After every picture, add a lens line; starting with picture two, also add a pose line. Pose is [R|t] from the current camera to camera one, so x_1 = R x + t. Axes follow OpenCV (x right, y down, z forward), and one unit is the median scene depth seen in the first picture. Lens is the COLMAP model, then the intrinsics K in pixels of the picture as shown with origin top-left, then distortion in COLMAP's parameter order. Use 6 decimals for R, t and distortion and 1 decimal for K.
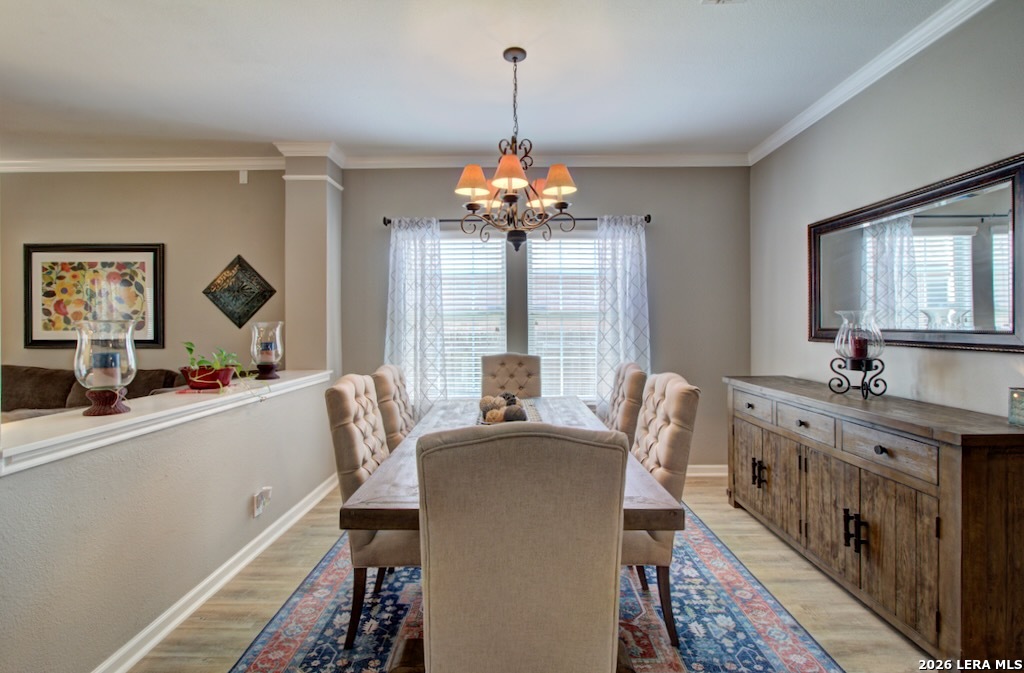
lens RADIAL K [[468.7, 0, 505.3], [0, 468.7, 326.6], [0, 0, 1]] dist [-0.003248, 0.001594]
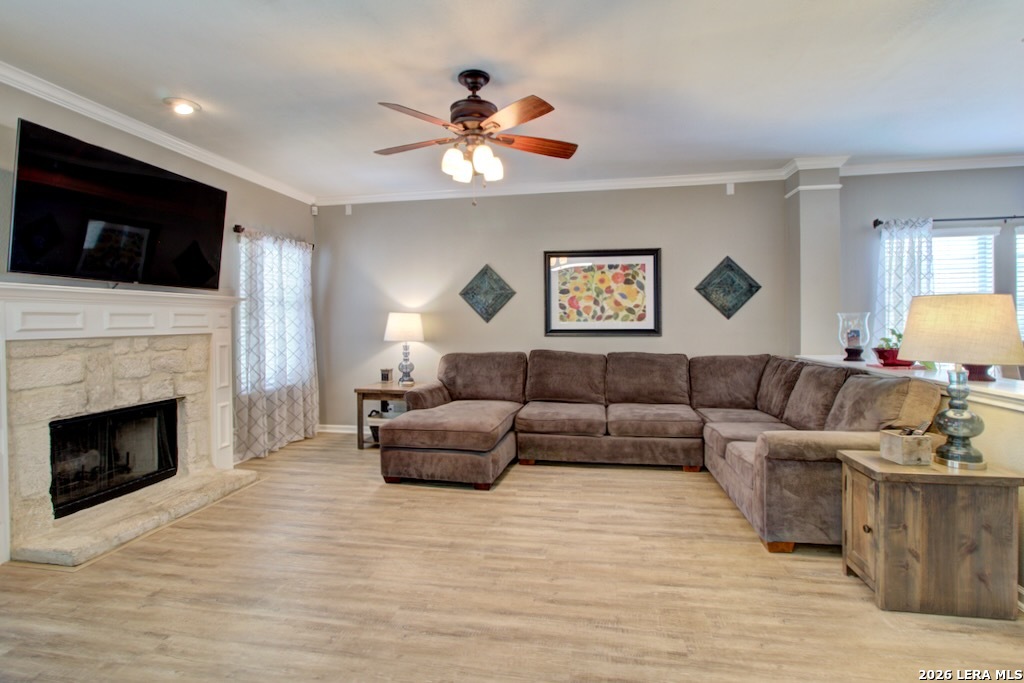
lens RADIAL K [[468.7, 0, 501.6], [0, 468.7, 322.6], [0, 0, 1]] dist [-0.003248, 0.001594]
pose [[0.986444, -0.001963, -0.164088, -0.936327], [0.002310, 0.999995, 0.001926, 0.008860], [0.164083, -0.002279, 0.986444, -0.240987]]
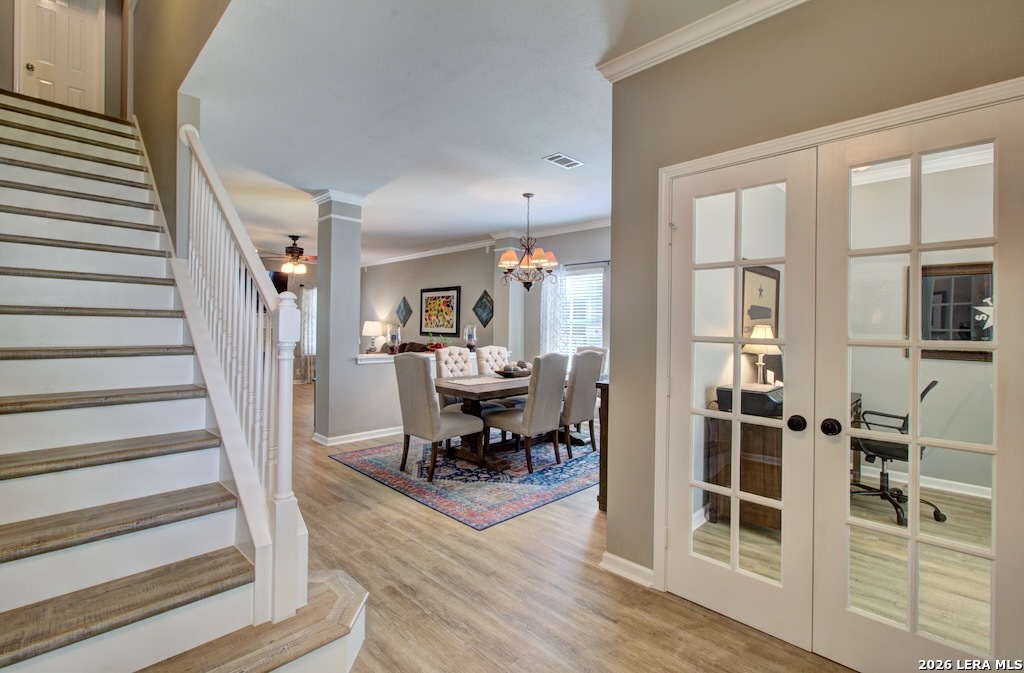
lens RADIAL K [[468.7, 0, 516.6], [0, 468.7, 328.9], [0, 0, 1]] dist [-0.003248, 0.001594]
pose [[0.722014, 0.018111, -0.691641, 0.876135], [-0.019804, 0.999789, 0.005506, -0.005836], [0.691595, 0.009722, 0.722220, -0.311807]]
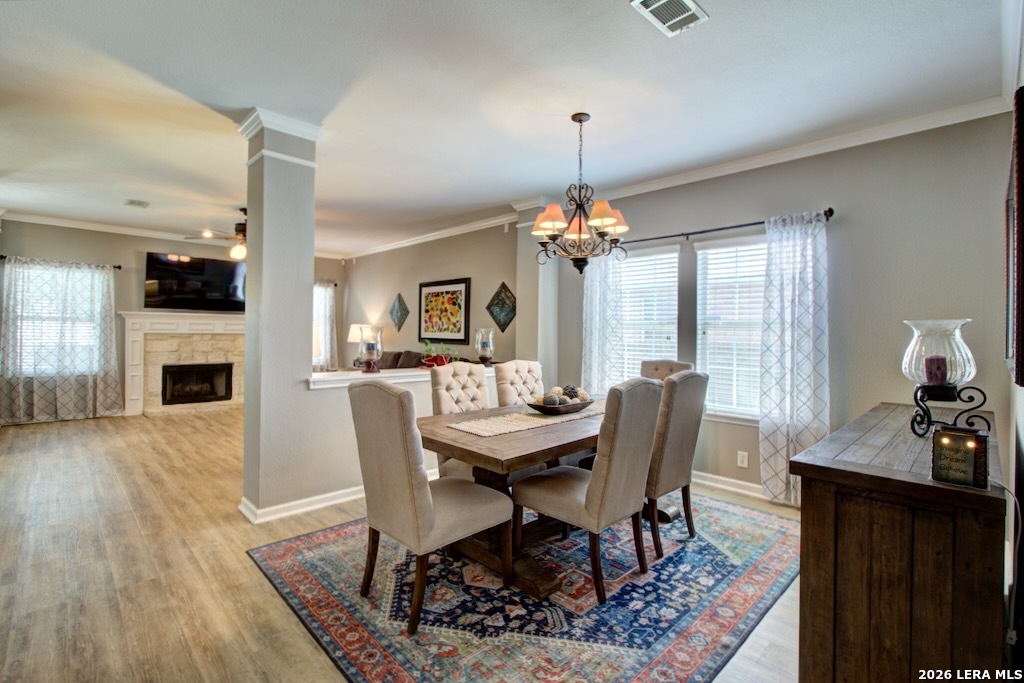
lens RADIAL K [[468.7, 0, 523.8], [0, 468.7, 332.6], [0, 0, 1]] dist [-0.003248, 0.001594]
pose [[0.719399, 0.016977, -0.694390, 0.494353], [-0.019685, 0.999798, 0.004050, -0.003786], [0.694318, 0.010755, 0.719588, -0.001636]]
